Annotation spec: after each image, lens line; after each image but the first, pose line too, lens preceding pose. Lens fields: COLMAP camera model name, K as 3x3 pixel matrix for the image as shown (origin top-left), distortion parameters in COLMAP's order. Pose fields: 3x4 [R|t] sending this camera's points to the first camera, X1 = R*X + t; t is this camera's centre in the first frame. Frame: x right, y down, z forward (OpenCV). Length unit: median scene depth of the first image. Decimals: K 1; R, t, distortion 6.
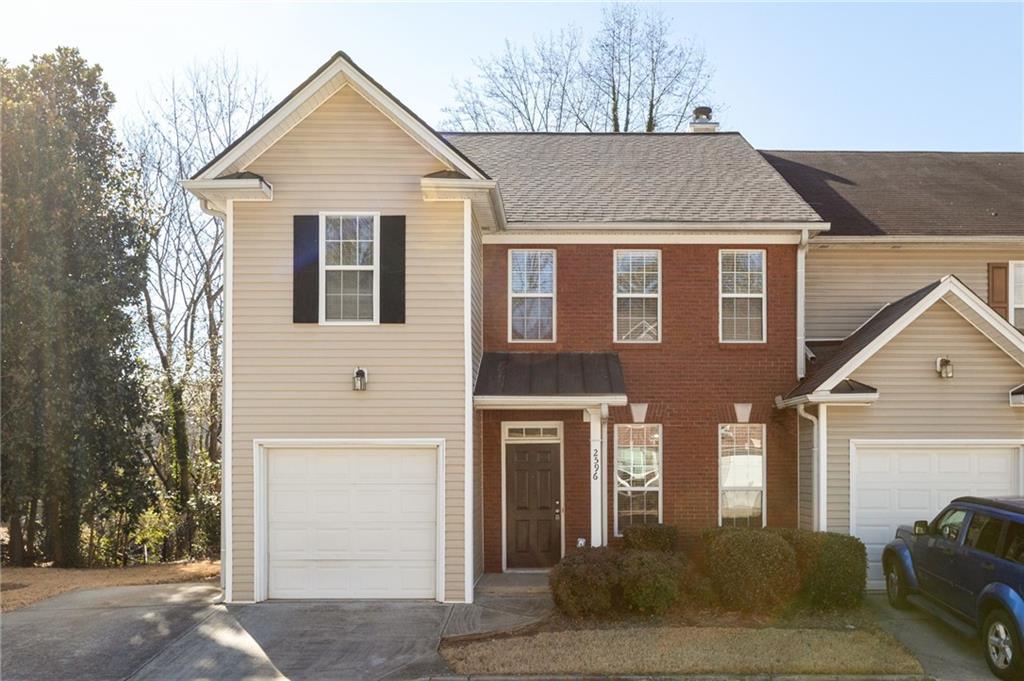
lens RADIAL K [[721.8, 0, 511.7], [0, 721.8, 389.2], [0, 0, 1]] dist [0.002048, 0.004570]
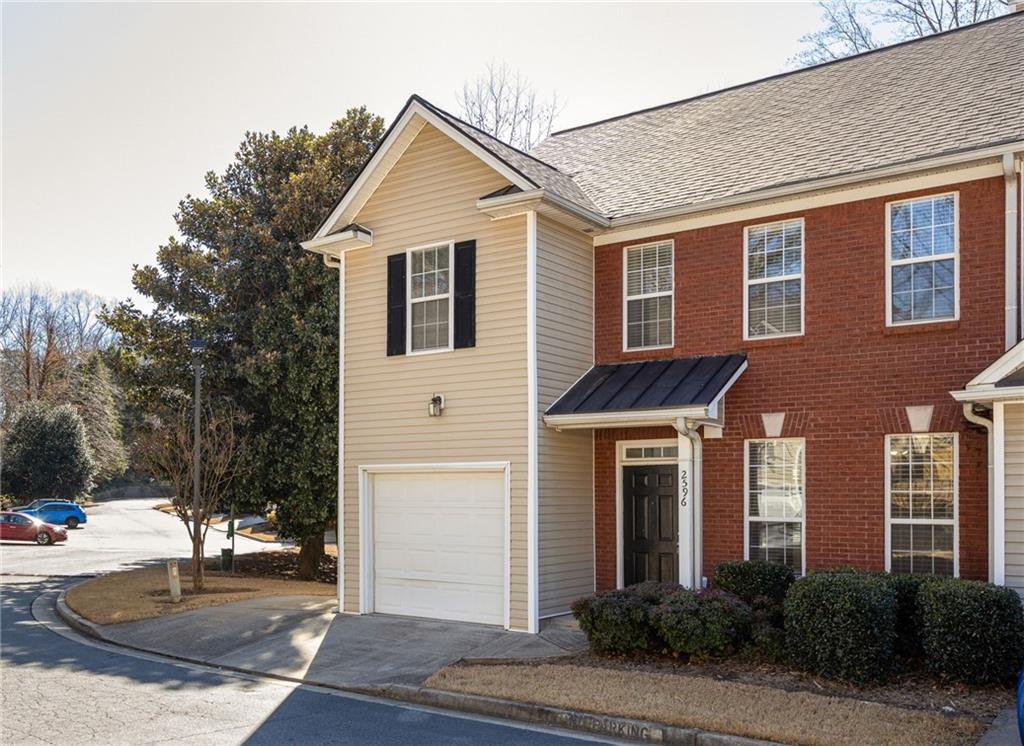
lens RADIAL K [[943.9, 0, 512.0], [0, 943.9, 373.0], [0, 0, 1]] dist [0.003142, 0.002417]
pose [[0.811719, -0.073140, -0.579451, 0.583367], [0.057186, 0.997314, -0.045775, 0.006912], [0.581242, 0.004020, 0.813721, -0.031113]]
